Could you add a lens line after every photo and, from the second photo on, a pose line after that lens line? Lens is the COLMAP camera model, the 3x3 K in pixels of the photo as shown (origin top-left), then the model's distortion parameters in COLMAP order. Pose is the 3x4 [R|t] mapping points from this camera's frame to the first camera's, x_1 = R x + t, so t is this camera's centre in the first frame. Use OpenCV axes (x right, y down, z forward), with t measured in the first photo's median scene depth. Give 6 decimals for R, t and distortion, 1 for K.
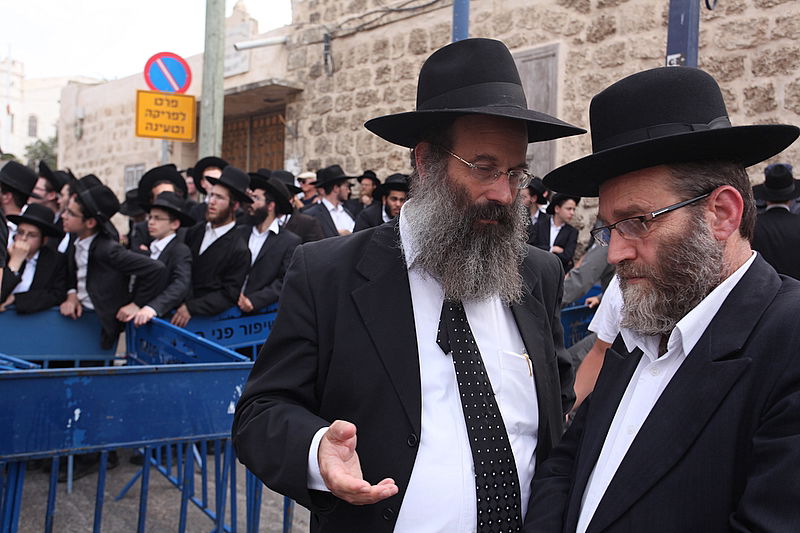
lens RADIAL K [[715.6, 0, 400.0], [0, 715.6, 266.5], [0, 0, 1]] dist [-0.042061, 0.131100]
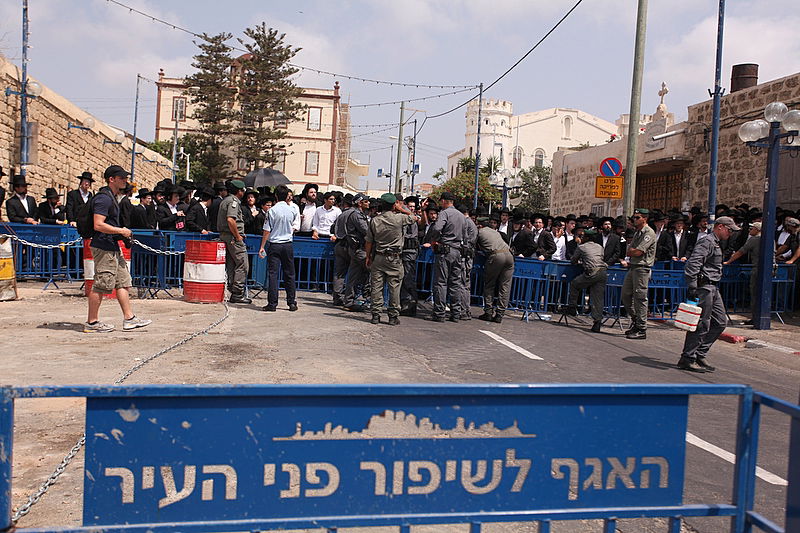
lens RADIAL K [[800.7, 0, 400.0], [0, 800.7, 266.5], [0, 0, 1]] dist [0.018367, 0.029378]
pose [[0.822605, 0.017952, -0.568329, 0.405356], [-0.038692, 0.998952, -0.024449, 0.083008], [0.567295, 0.042101, 0.822438, -1.016943]]
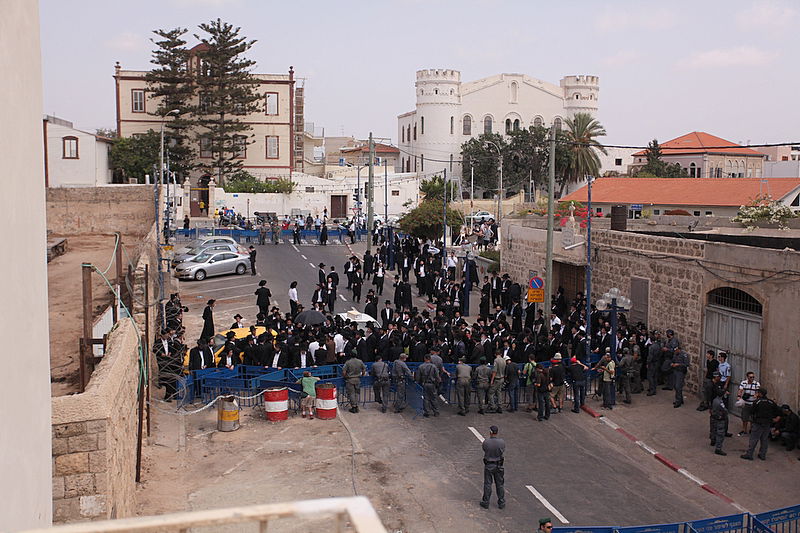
lens RADIAL K [[868.4, 0, 400.0], [0, 868.4, 266.5], [0, 0, 1]] dist [0.049983, -0.000119]
pose [[0.858686, 0.018473, -0.512169, 0.964813], [0.015956, 0.997902, 0.062744, -0.481405], [0.512254, -0.062049, 0.856590, -2.243224]]
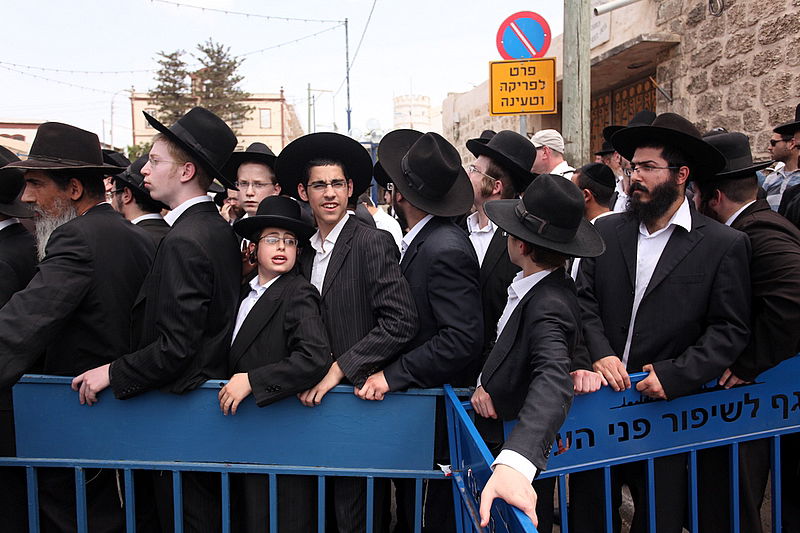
lens RADIAL K [[555.6, 0, 400.0], [0, 555.6, 266.5], [0, 0, 1]] dist [-0.054387, 0.065812]
pose [[0.850988, -0.009036, -0.525107, -0.081357], [0.037565, 0.998338, 0.043698, -0.021969], [0.523840, -0.056912, 0.849913, 0.262857]]
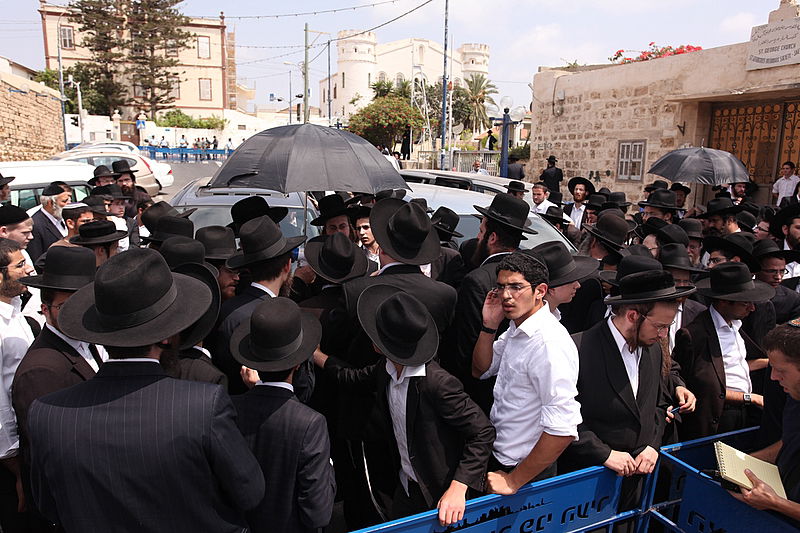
lens RADIAL K [[574.3, 0, 400.0], [0, 574.3, 266.5], [0, 0, 1]] dist [-0.037699, 0.052139]
pose [[0.925206, 0.047496, -0.376481, -0.518212], [0.009980, 0.988747, 0.149265, -0.113636], [0.379334, -0.141858, 0.914320, -0.121056]]
